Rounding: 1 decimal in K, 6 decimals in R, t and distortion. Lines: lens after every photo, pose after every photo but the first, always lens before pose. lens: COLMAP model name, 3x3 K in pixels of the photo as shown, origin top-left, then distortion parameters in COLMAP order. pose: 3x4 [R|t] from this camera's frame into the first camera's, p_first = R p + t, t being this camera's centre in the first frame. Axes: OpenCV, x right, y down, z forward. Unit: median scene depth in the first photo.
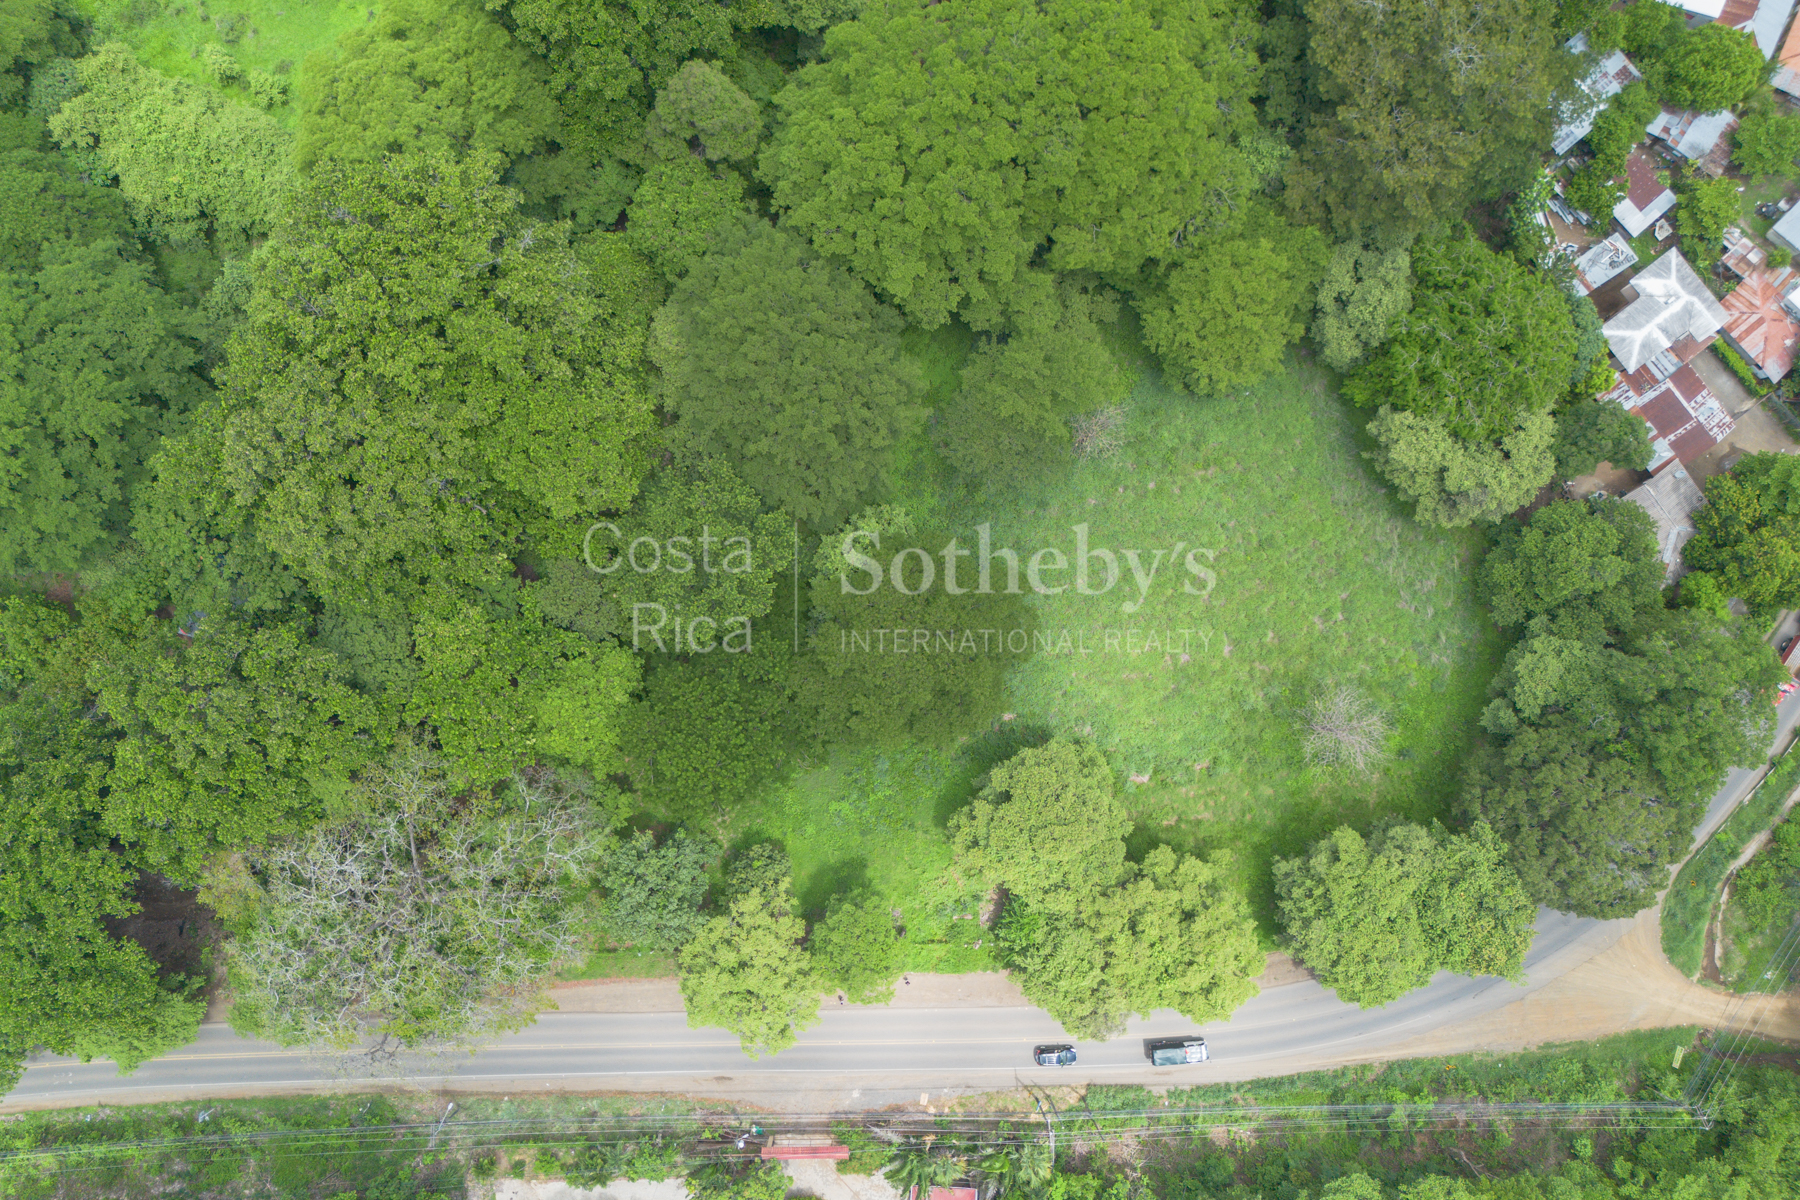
lens RADIAL K [[1253.8, 0, 900.0], [0, 1253.8, 600.0], [0, 0, 1]] dist [0.033189, -0.041722]
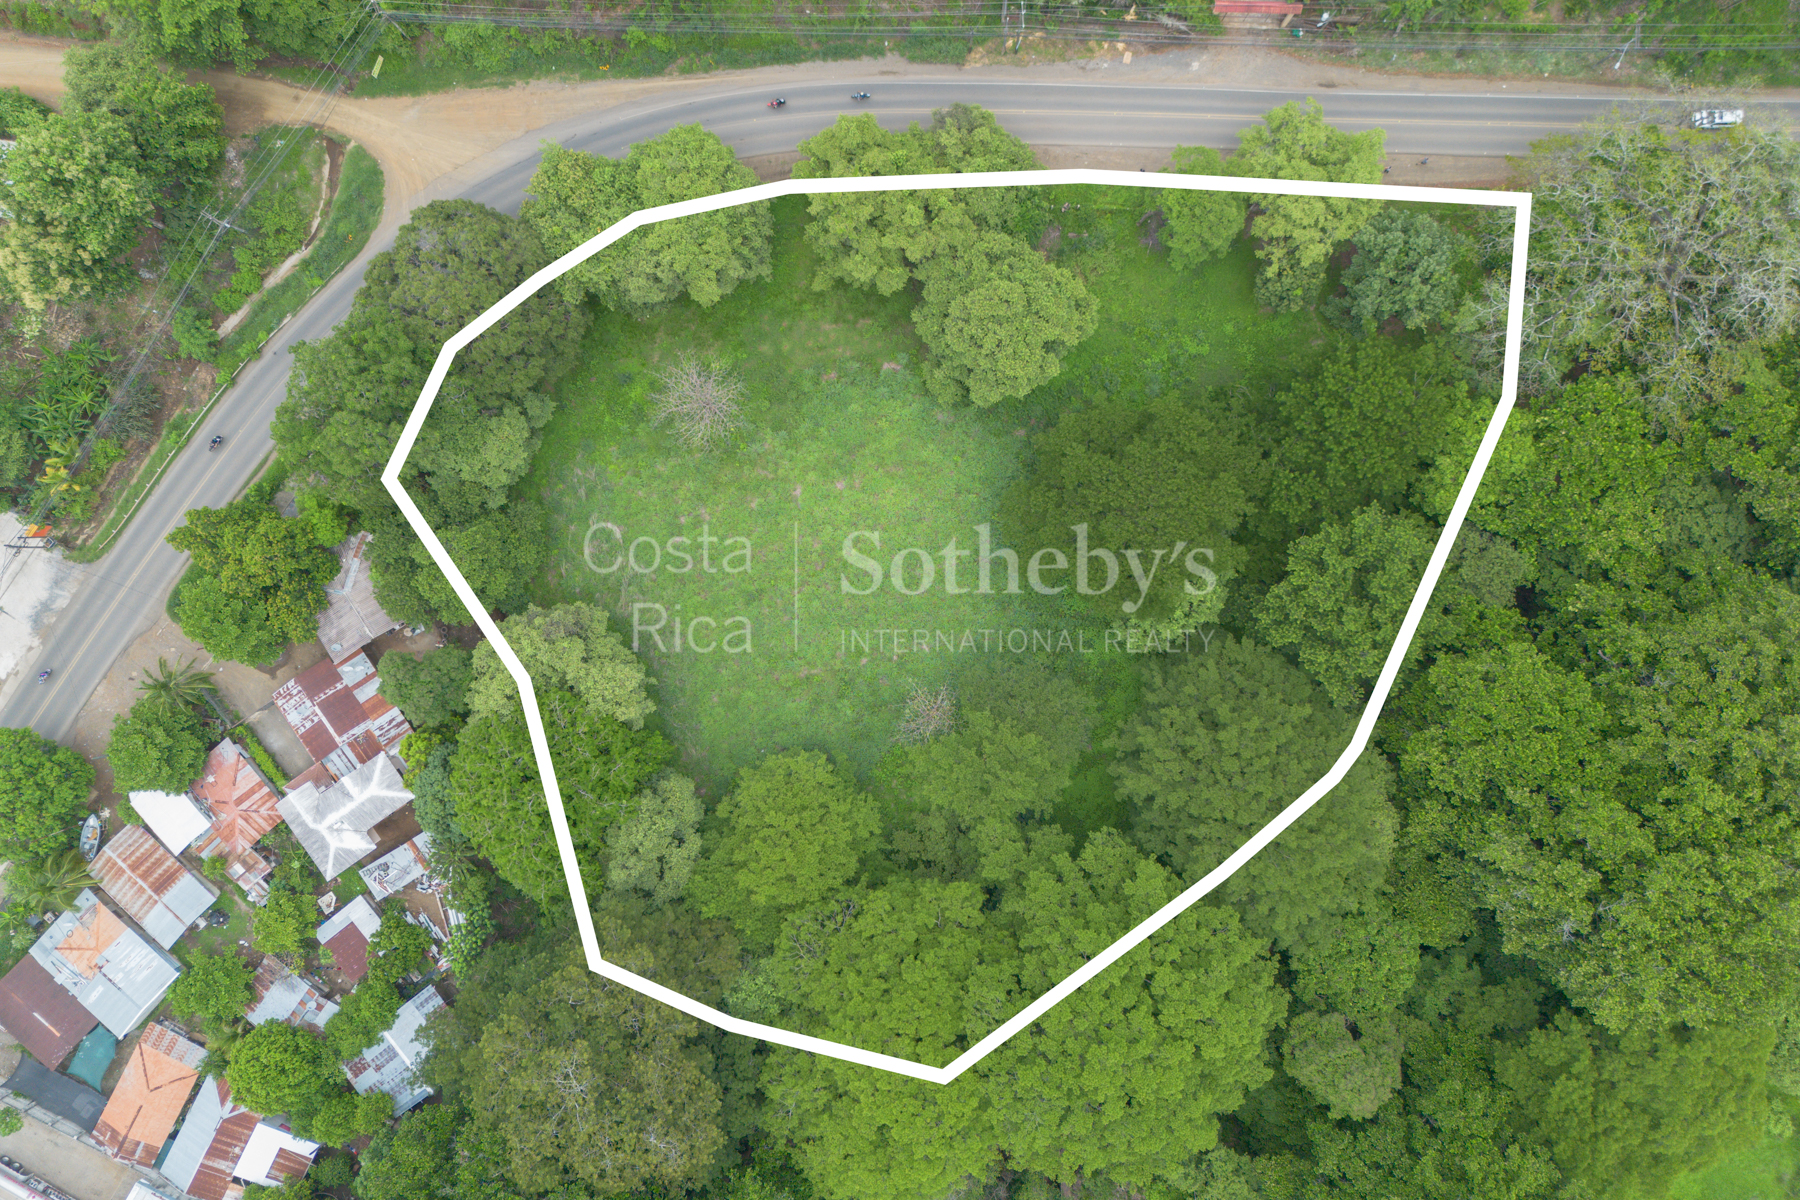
lens RADIAL K [[1250.8, 0, 896.5], [0, 1250.8, 548.5], [0, 0, 1]] dist [0.047824, -0.055173]
pose [[-0.999040, -0.043606, 0.004100, 0.182365], [0.043763, -0.997601, 0.053635, -0.056747], [0.001751, 0.053763, 0.998552, 0.016357]]
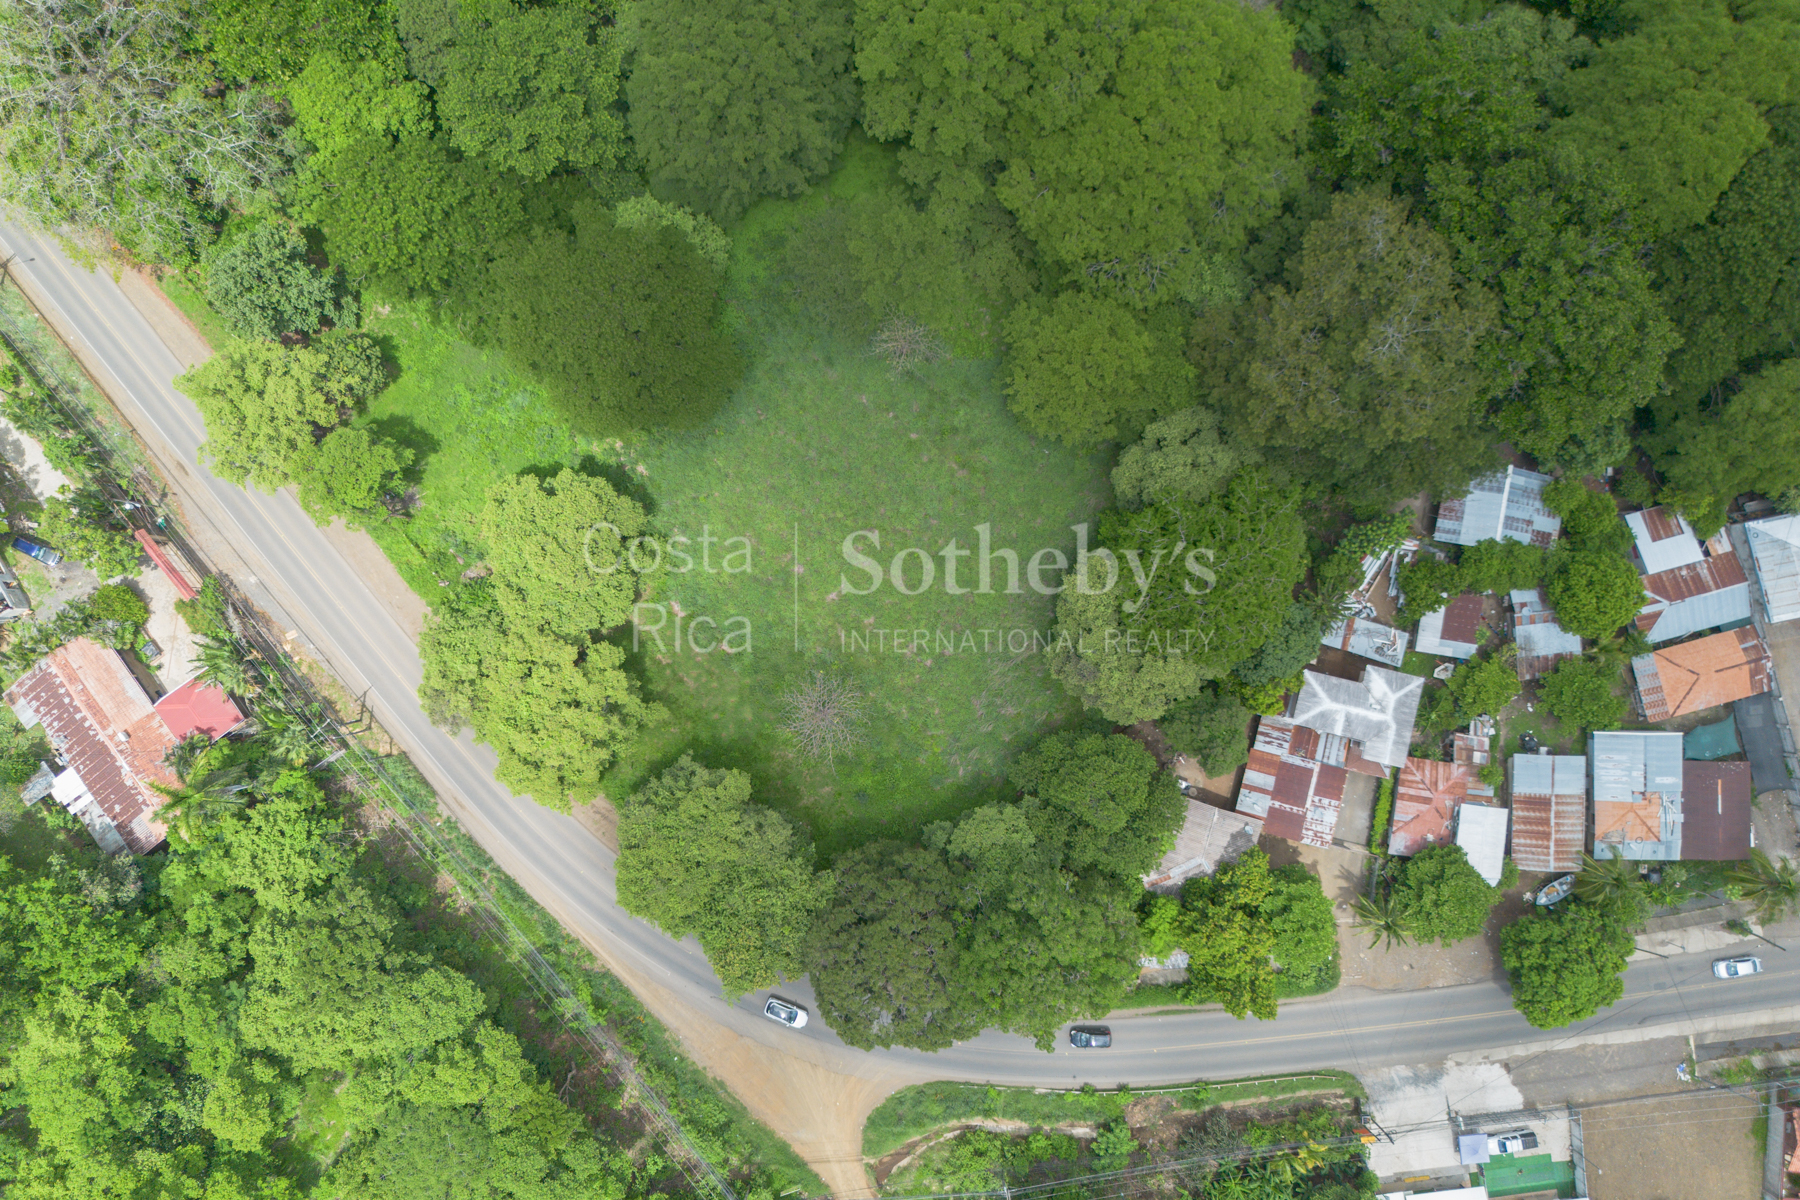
lens RADIAL K [[1253.8, 0, 900.0], [0, 1253.8, 600.0], [0, 0, 1]] dist [0.033189, -0.041722]
pose [[0.631036, 0.775528, -0.018739, 0.325630], [-0.774782, 0.631270, 0.034794, -0.036214], [0.038813, -0.007438, 0.999219, 0.005645]]
